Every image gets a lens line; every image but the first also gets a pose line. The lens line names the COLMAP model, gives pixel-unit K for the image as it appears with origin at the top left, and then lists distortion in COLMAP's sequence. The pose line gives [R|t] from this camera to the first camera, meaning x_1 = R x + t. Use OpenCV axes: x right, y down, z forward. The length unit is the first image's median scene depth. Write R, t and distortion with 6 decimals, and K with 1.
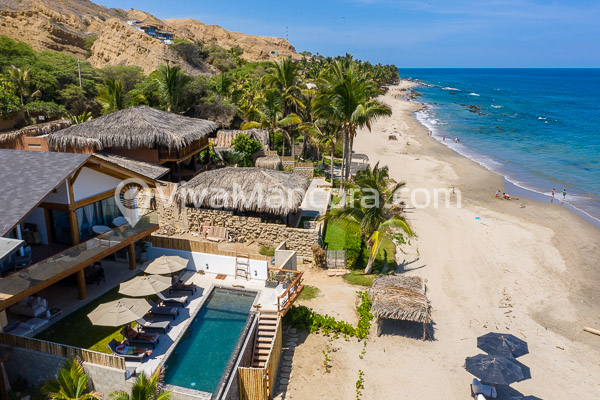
lens RADIAL K [[533.4, 0, 300.0], [0, 533.4, 225.1], [0, 0, 1]] dist [-0.018216, 0.004387]
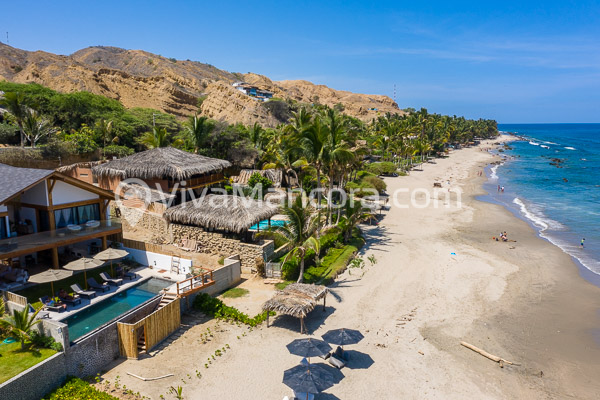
lens RADIAL K [[533.4, 0, 300.0], [0, 533.4, 225.1], [0, 0, 1]] dist [-0.018216, 0.004387]
pose [[0.965157, 0.043778, -0.257982, 0.267534], [-0.070156, 0.993103, -0.093942, 0.044414], [0.252090, 0.108768, 0.961572, -0.090866]]
